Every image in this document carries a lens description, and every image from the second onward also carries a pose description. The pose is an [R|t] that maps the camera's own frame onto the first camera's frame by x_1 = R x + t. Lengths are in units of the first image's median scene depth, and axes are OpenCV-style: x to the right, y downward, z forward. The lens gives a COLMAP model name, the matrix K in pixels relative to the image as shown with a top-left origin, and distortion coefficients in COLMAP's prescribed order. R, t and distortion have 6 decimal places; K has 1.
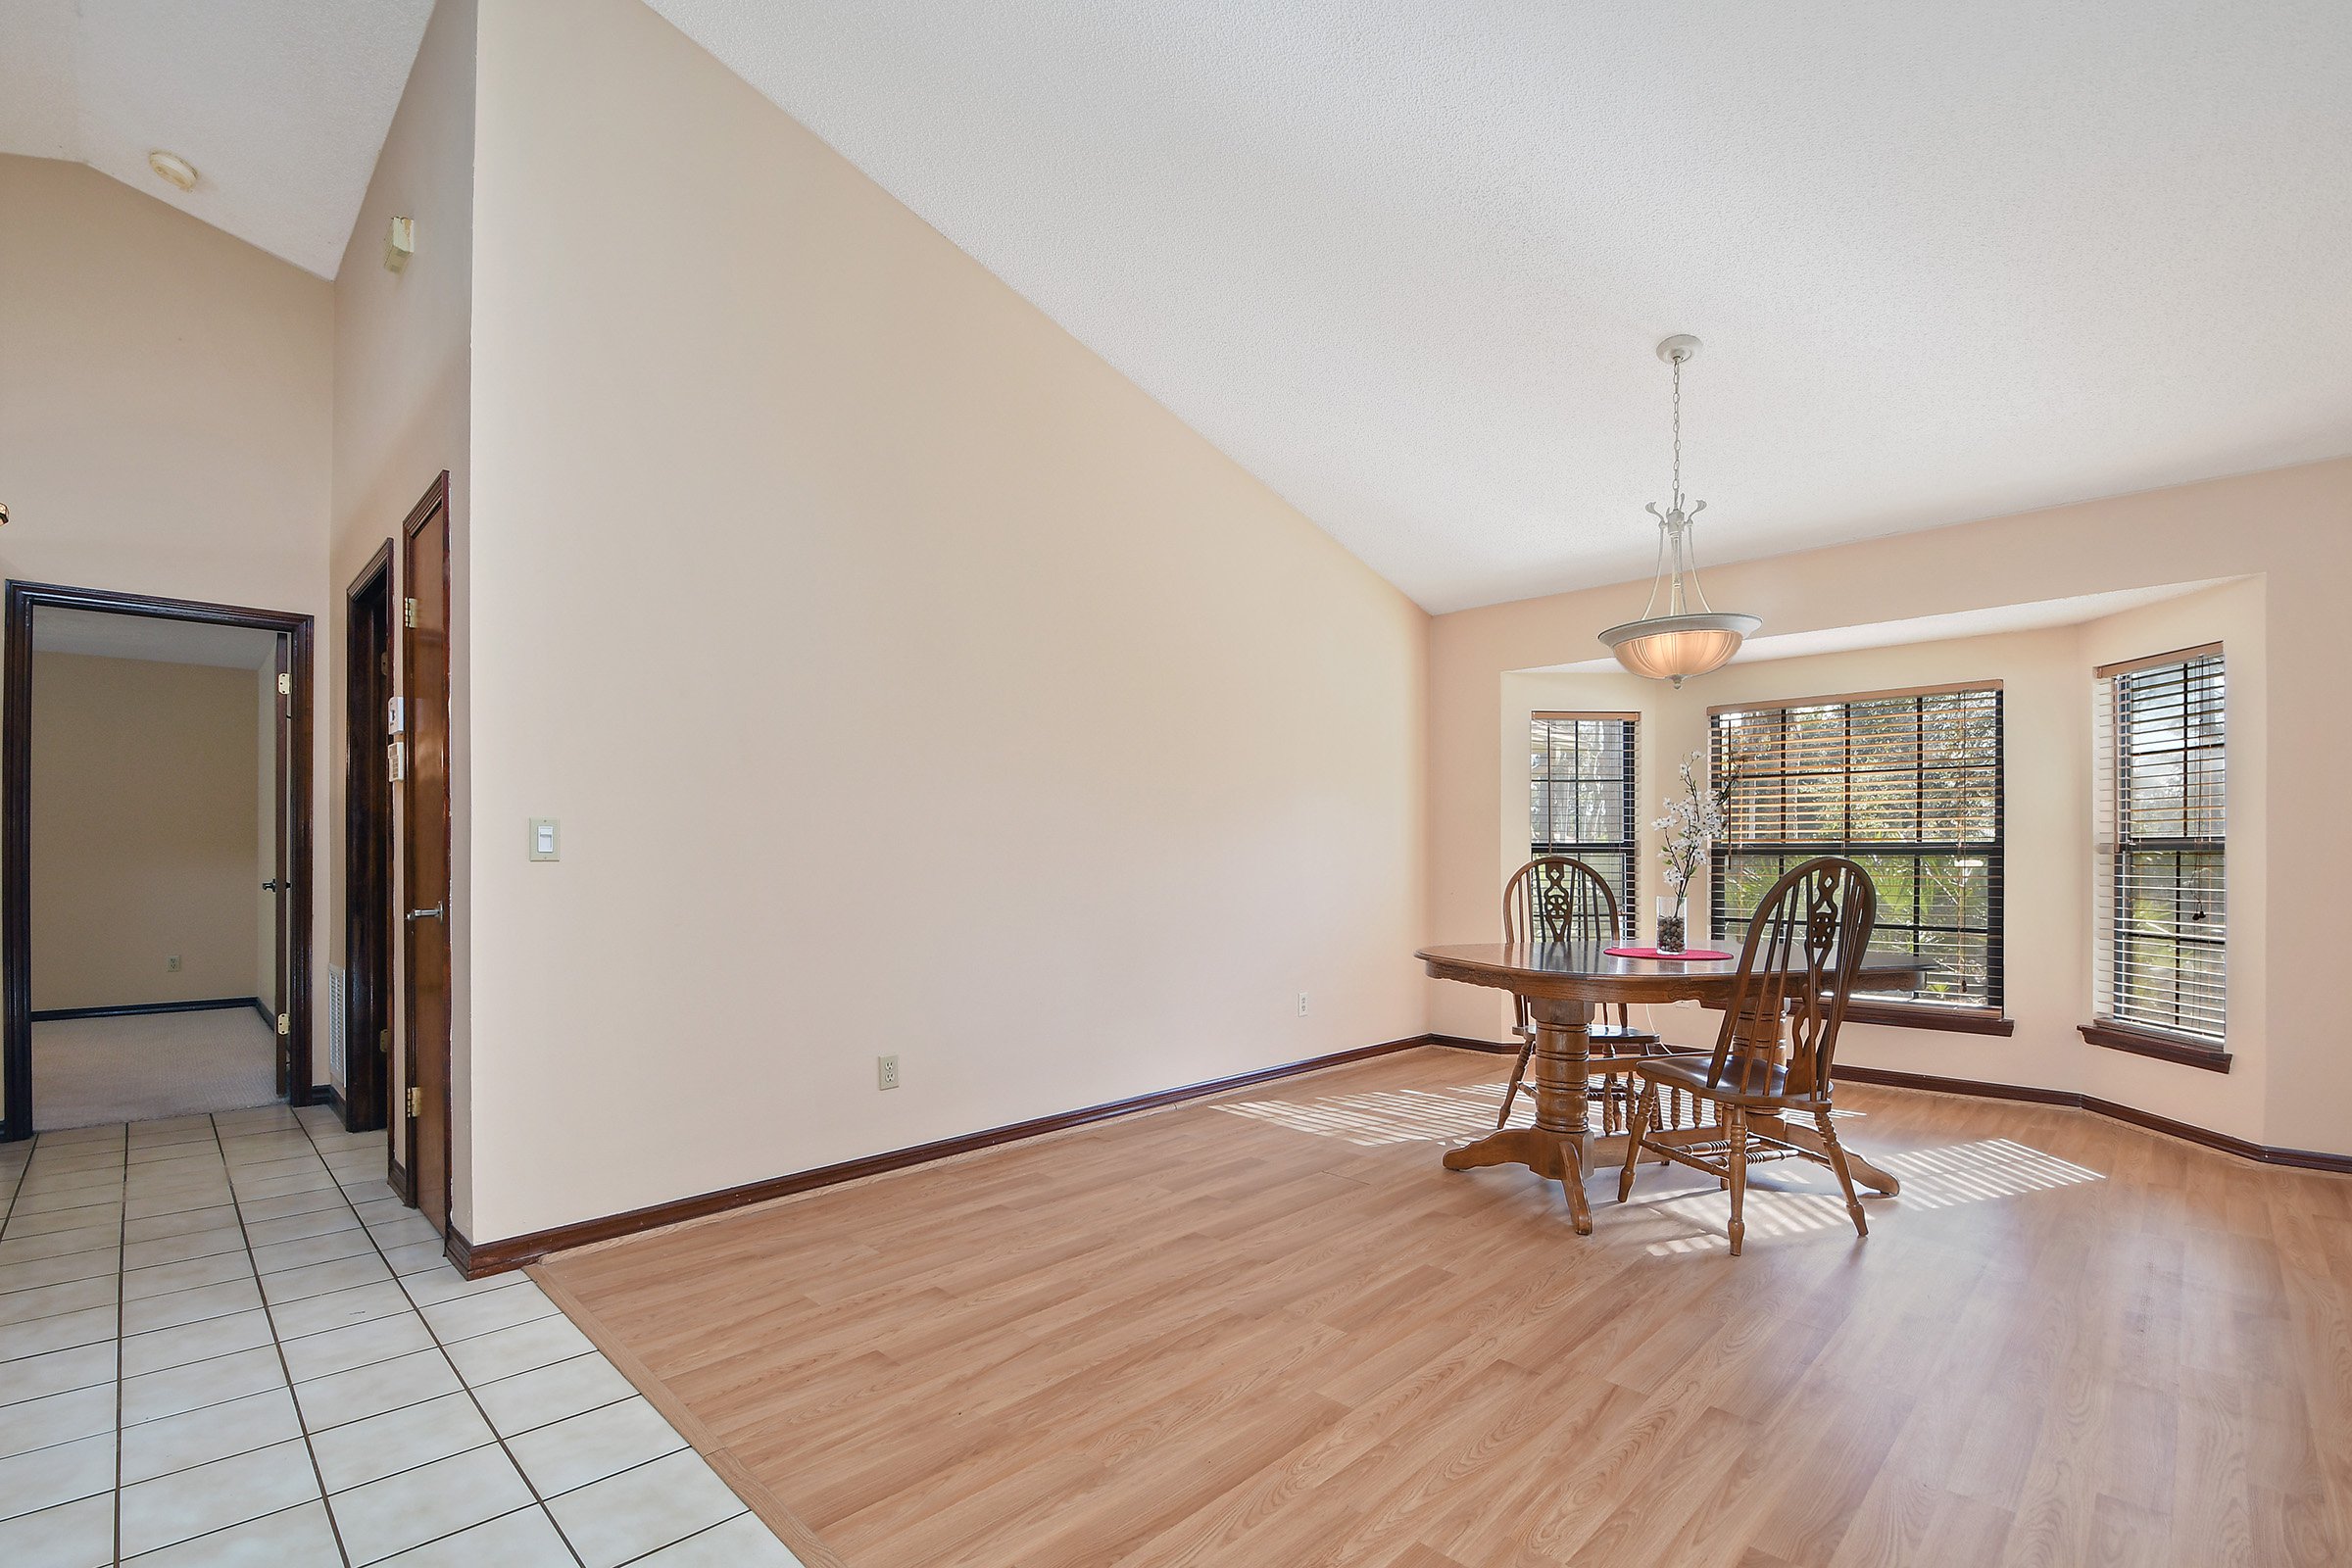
lens RADIAL K [[1038.6, 0, 1171.4], [0, 1038.6, 866.0], [0, 0, 1]] dist [-0.011602, -0.001262]
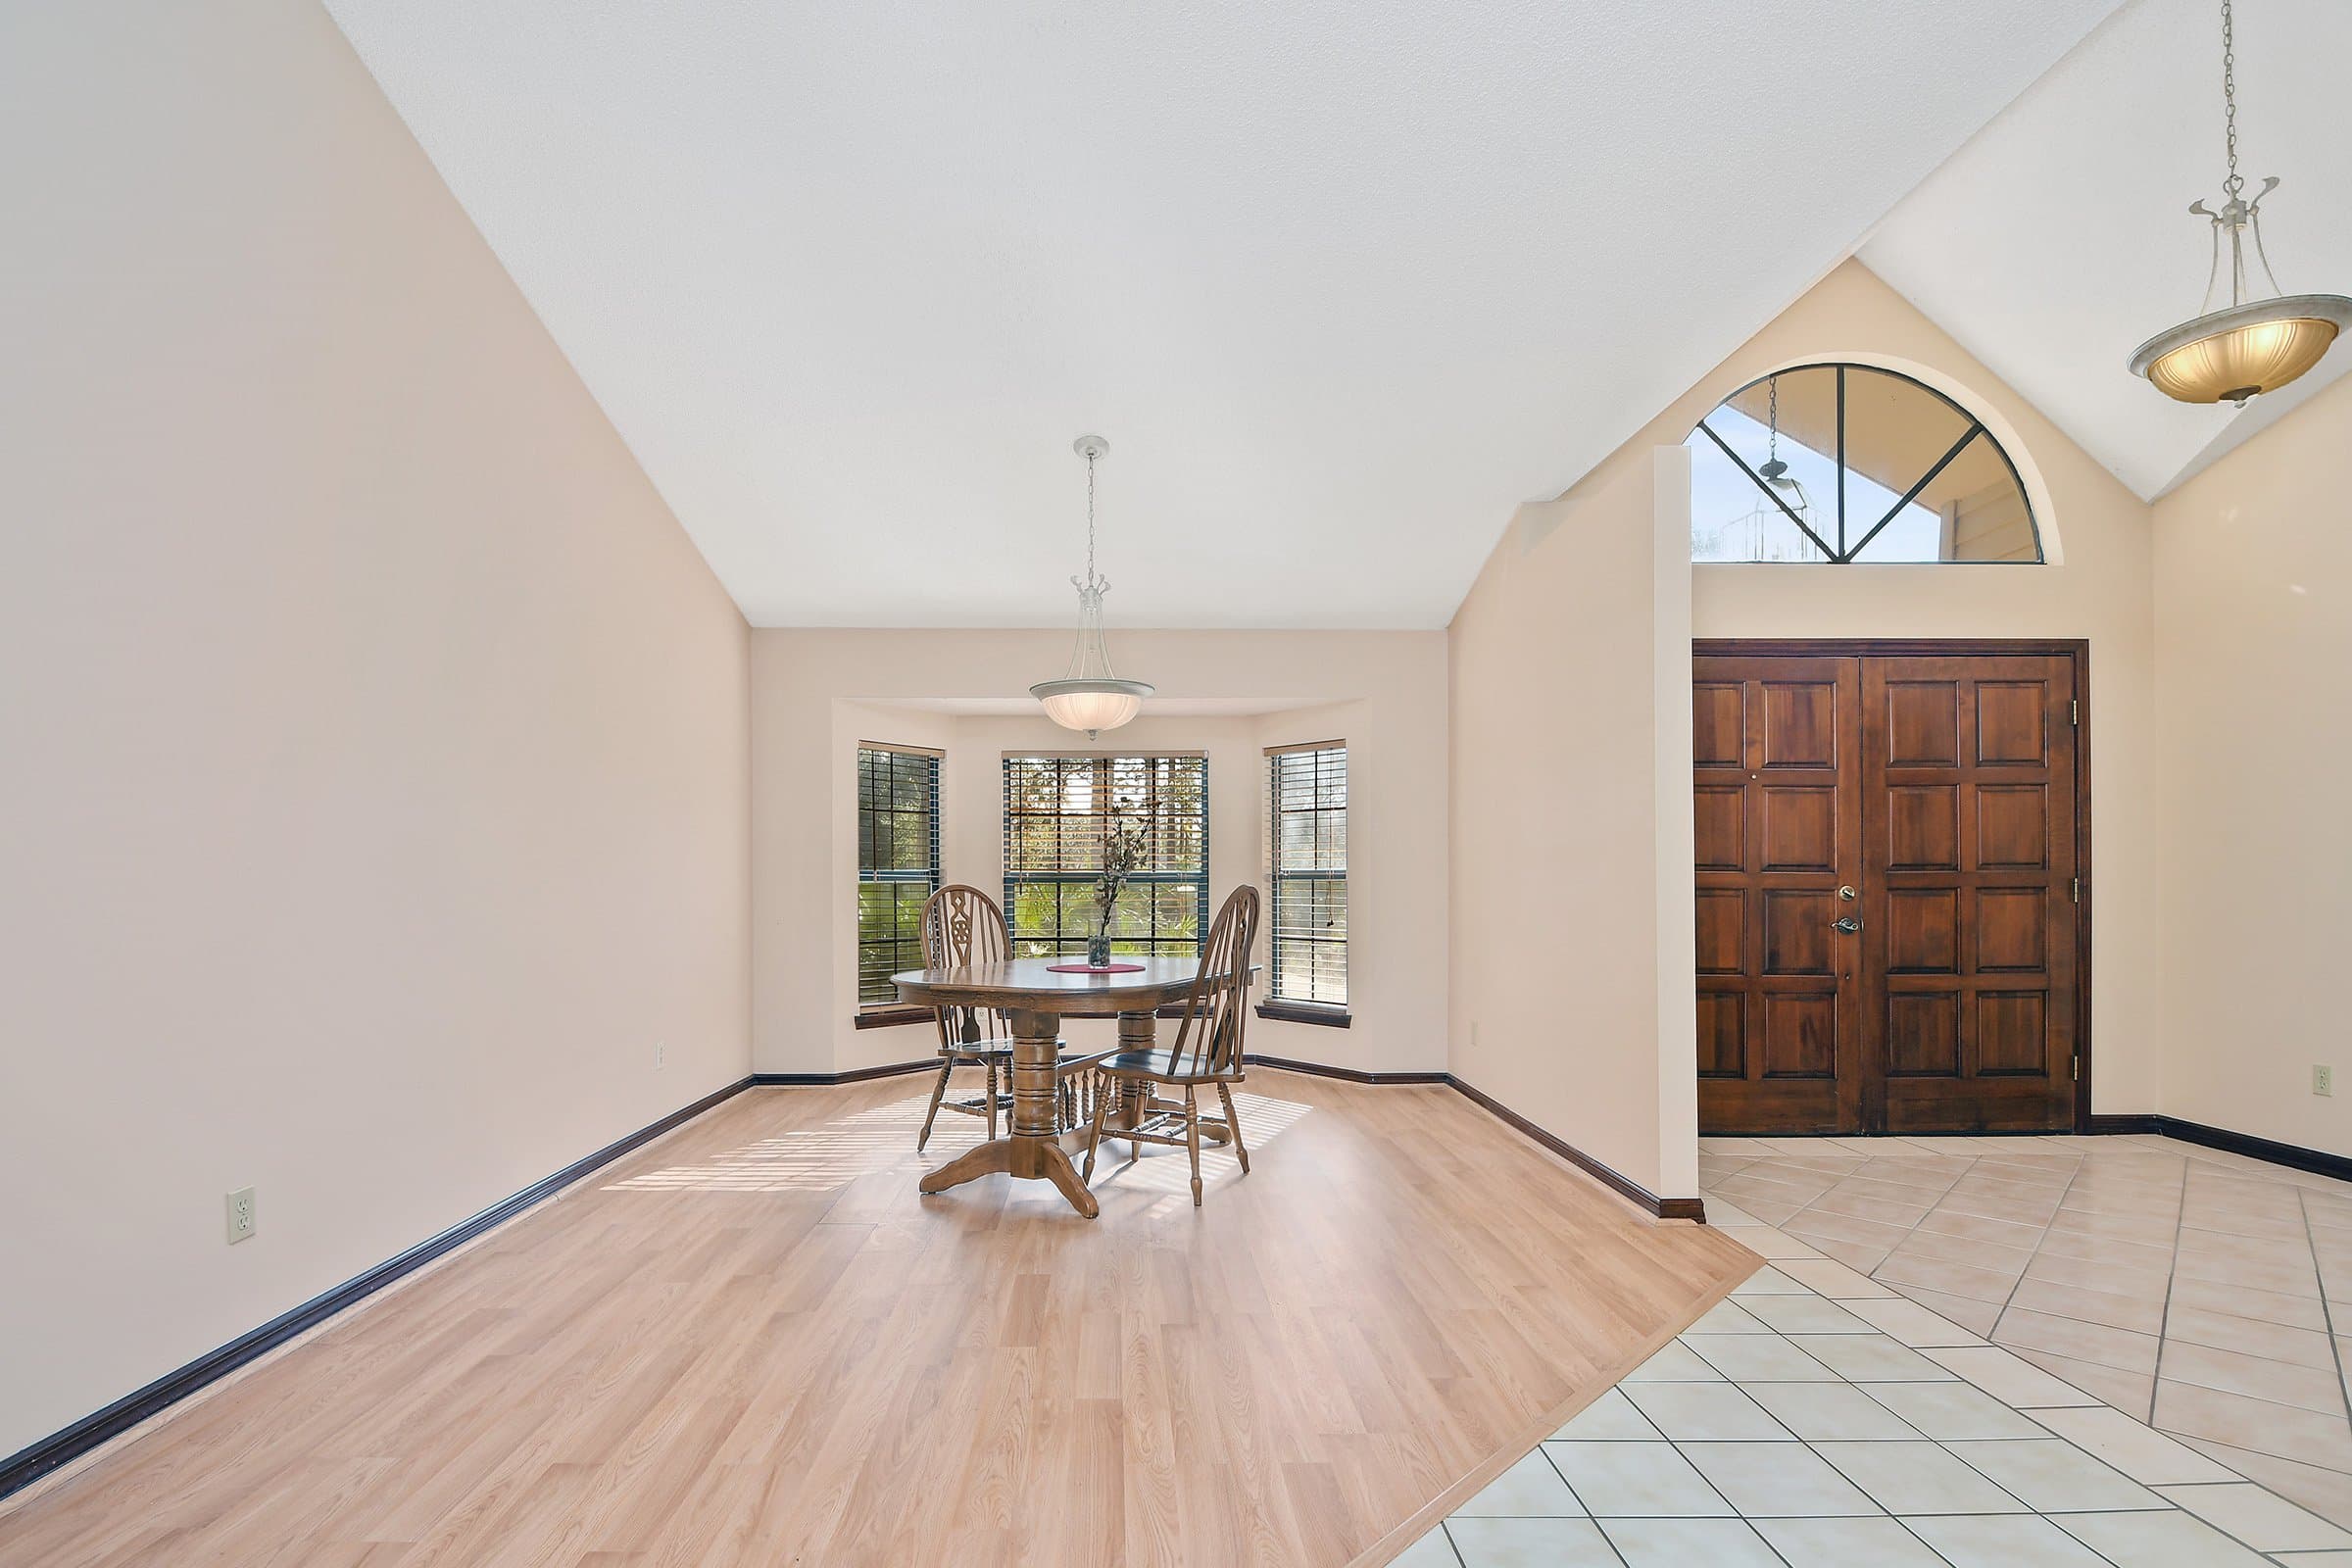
lens RADIAL K [[1109.7, 0, 1110.8], [0, 1109.7, 875.7], [0, 0, 1]] dist [-0.001941, -0.002025]
pose [[0.700466, 0.003636, 0.713677, -0.334629], [0.008743, 0.999868, -0.013676, -0.000818], [-0.713633, 0.015820, 0.700342, 0.099121]]
